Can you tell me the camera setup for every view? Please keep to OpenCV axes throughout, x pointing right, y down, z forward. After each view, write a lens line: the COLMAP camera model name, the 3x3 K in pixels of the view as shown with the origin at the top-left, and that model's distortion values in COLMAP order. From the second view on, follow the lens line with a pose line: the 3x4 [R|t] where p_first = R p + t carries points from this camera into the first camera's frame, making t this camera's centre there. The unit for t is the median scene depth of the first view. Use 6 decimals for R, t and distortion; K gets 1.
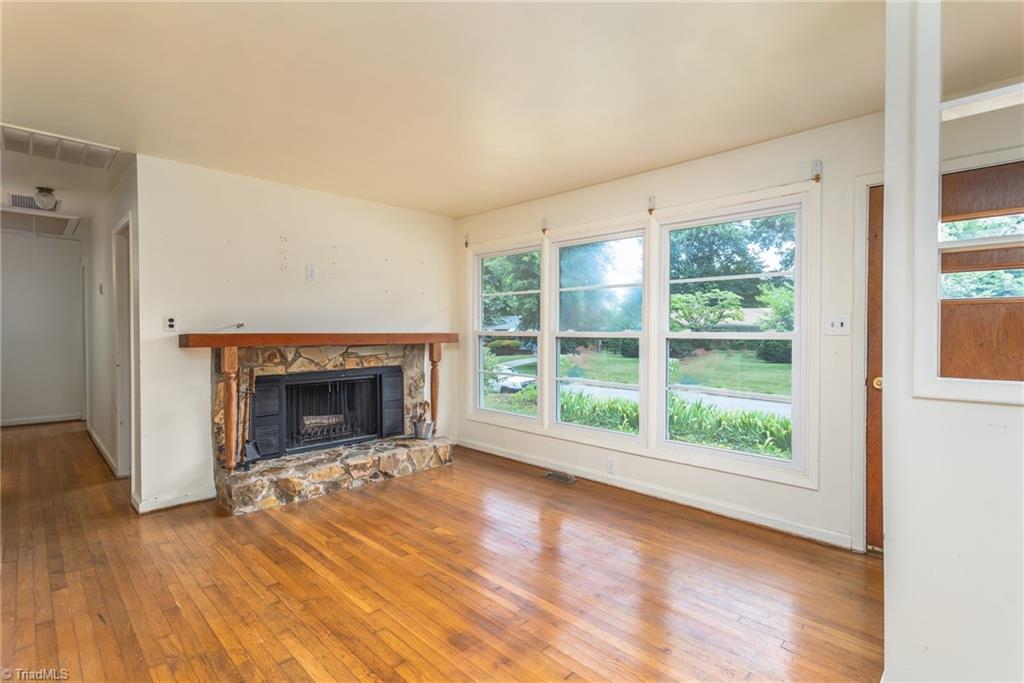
lens RADIAL K [[488.1, 0, 512.0], [0, 488.1, 341.5], [0, 0, 1]] dist [0.003008, 0.000503]
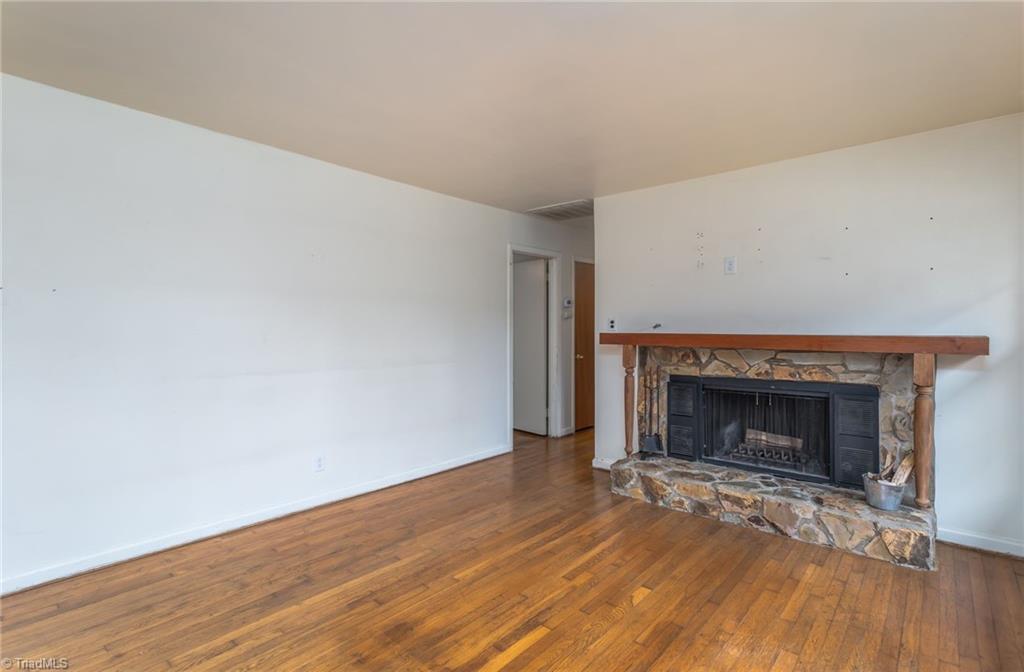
lens RADIAL K [[489.4, 0, 512.0], [0, 489.4, 336.0], [0, 0, 1]] dist [-0.001434, -0.000186]
pose [[0.062529, 0.015493, -0.997923, 0.478227], [-0.023366, 0.999628, 0.014055, -0.017245], [0.997770, 0.022439, 0.062868, 0.588720]]
